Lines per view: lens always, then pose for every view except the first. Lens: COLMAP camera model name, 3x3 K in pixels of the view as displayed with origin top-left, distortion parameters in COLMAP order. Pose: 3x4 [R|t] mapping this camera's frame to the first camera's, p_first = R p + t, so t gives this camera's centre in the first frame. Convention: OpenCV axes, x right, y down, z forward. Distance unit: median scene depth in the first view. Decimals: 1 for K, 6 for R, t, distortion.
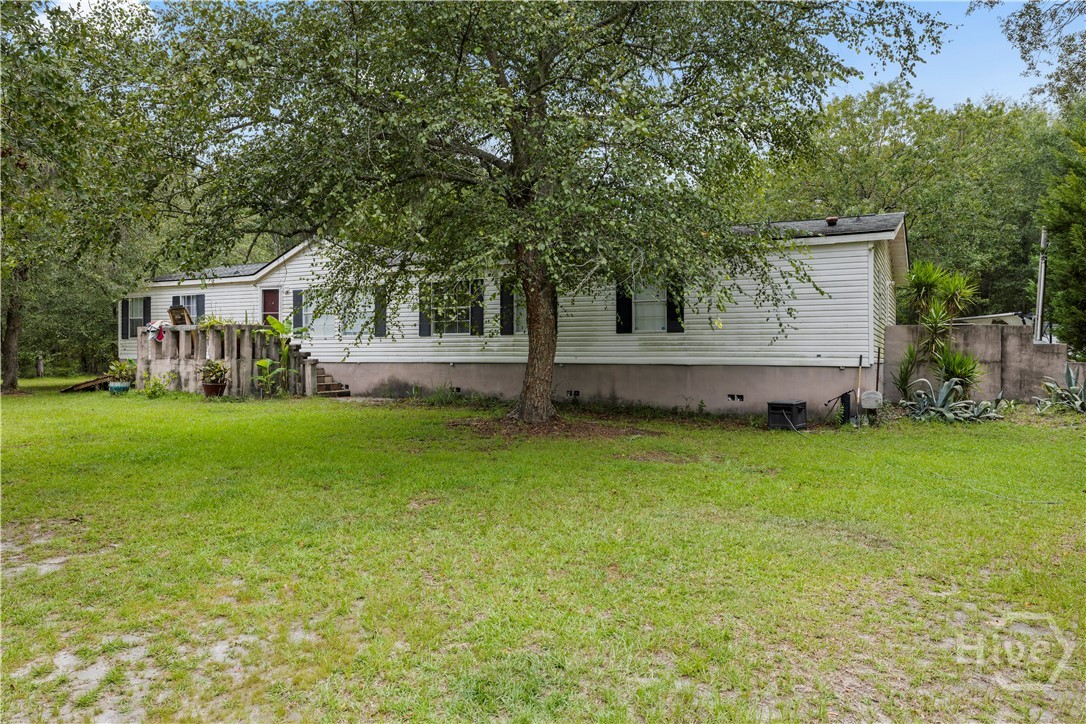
lens RADIAL K [[749.5, 0, 540.3], [0, 749.5, 359.6], [0, 0, 1]] dist [0.003653, 0.000172]
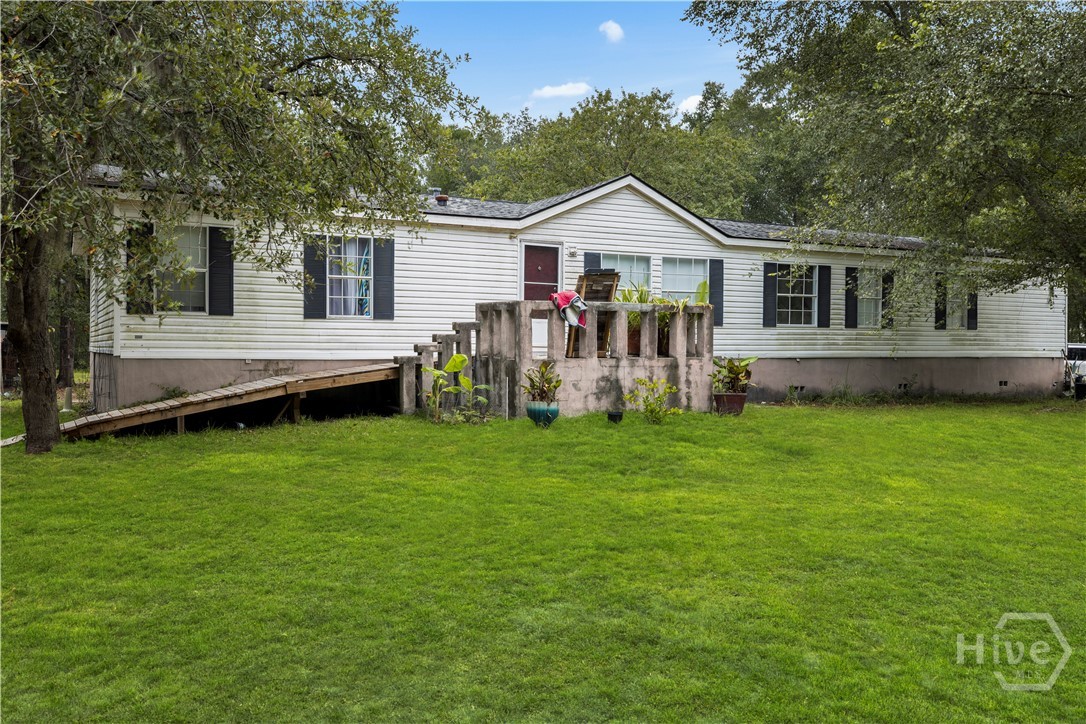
lens RADIAL K [[900.4, 0, 542.2], [0, 900.4, 362.5], [0, 0, 1]] dist [0.003808, 0.003253]
pose [[0.551797, -0.015979, 0.833825, -1.136974], [0.003302, 0.999850, 0.016975, -0.009359], [-0.833972, -0.006613, 0.551768, 0.659254]]
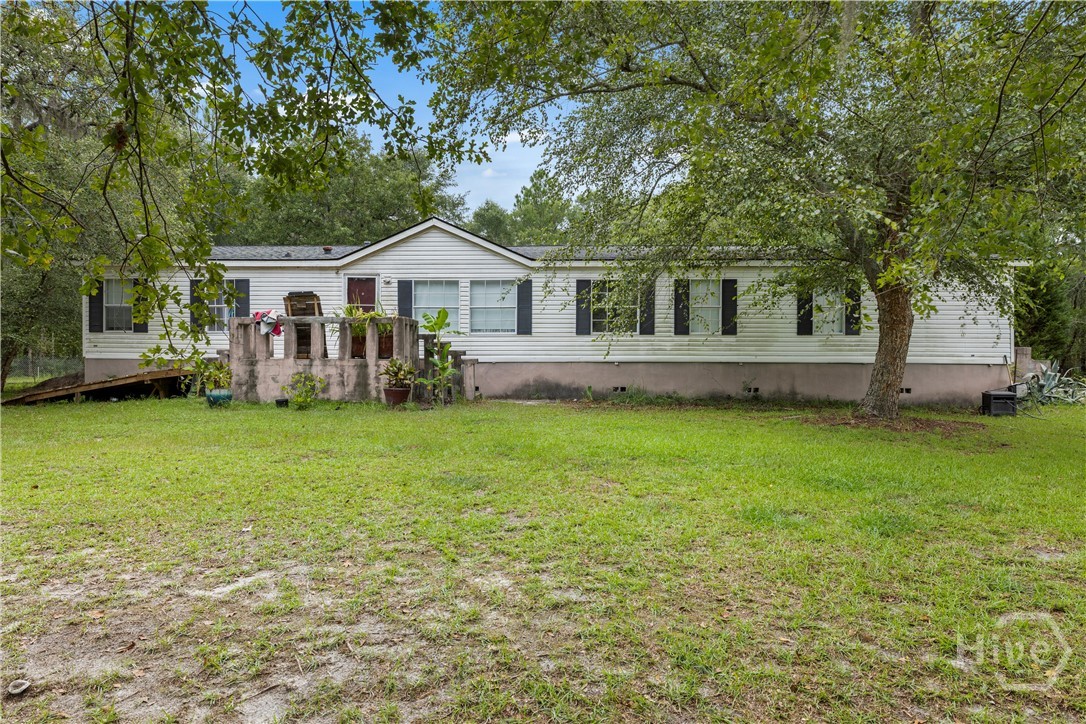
lens RADIAL K [[653.0, 0, 546.9], [0, 653.0, 360.4], [0, 0, 1]] dist [-0.001793, -0.000133]
pose [[0.893595, -0.002478, 0.448867, -0.577995], [0.000929, 0.999993, 0.003672, -0.001204], [-0.448873, -0.002864, 0.893591, 0.265993]]
